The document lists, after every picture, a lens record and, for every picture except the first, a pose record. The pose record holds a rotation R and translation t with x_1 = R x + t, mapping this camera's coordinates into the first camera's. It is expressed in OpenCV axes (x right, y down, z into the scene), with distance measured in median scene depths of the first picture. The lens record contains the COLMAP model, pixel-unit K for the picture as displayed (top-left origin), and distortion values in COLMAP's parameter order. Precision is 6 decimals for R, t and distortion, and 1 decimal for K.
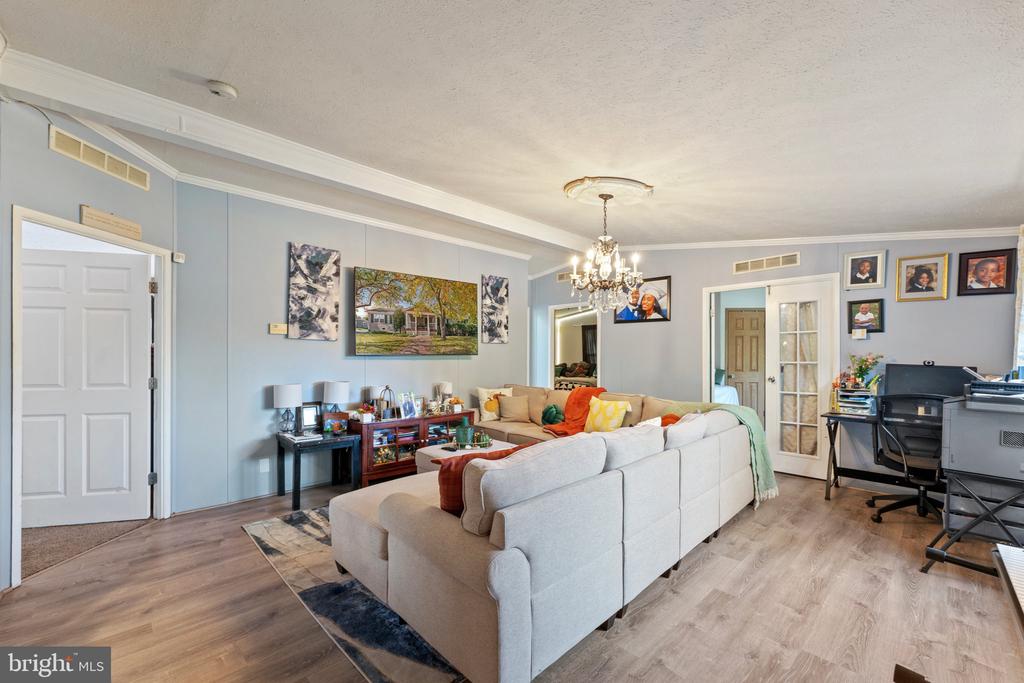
lens RADIAL K [[410.1, 0, 512.2], [0, 410.1, 353.7], [0, 0, 1]] dist [-0.001812, 0.000320]
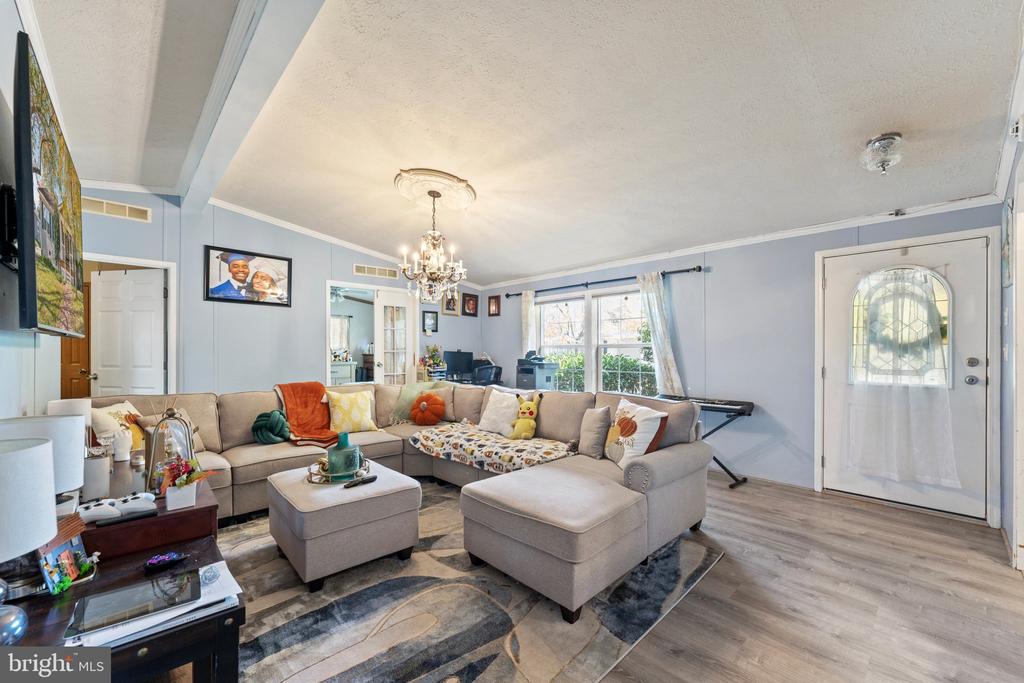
lens RADIAL K [[410.1, 0, 508.4], [0, 410.1, 346.6], [0, 0, 1]] dist [-0.001812, 0.000320]
pose [[0.015169, 0.011518, 0.999819, -0.744773], [-0.005333, 0.999920, -0.011438, 0.022602], [-0.999871, -0.005158, 0.015229, 0.700596]]
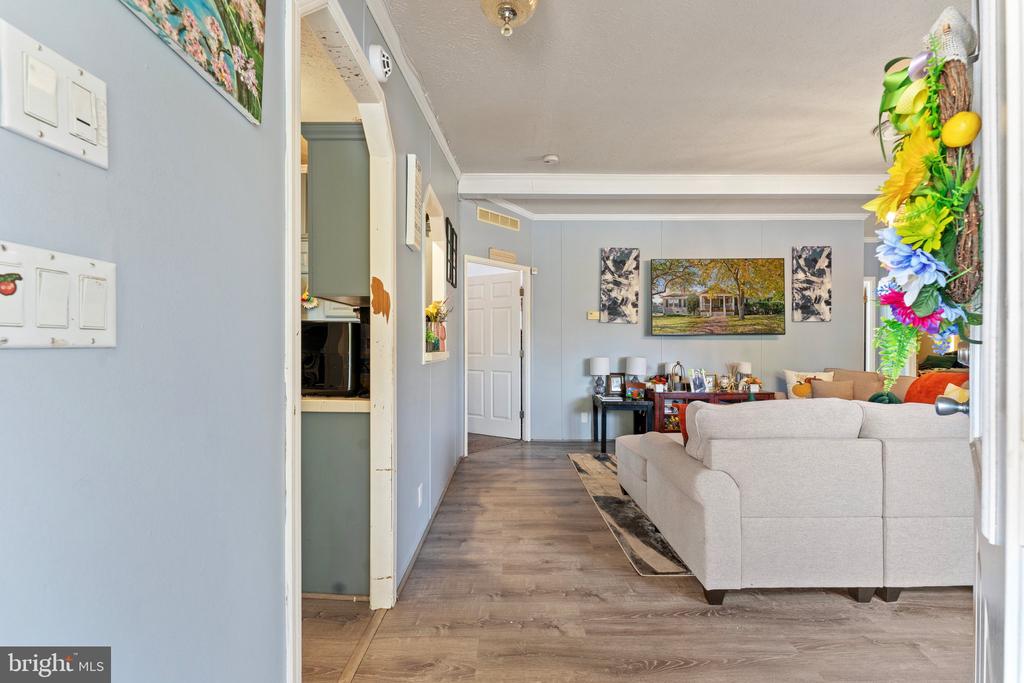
lens RADIAL K [[410.1, 0, 516.1], [0, 410.1, 345.7], [0, 0, 1]] dist [-0.001812, 0.000320]
pose [[0.726163, -0.001650, -0.687520, 0.152542], [0.003994, 0.999990, 0.001818, 0.032496], [0.687511, -0.004066, 0.726163, -0.125610]]
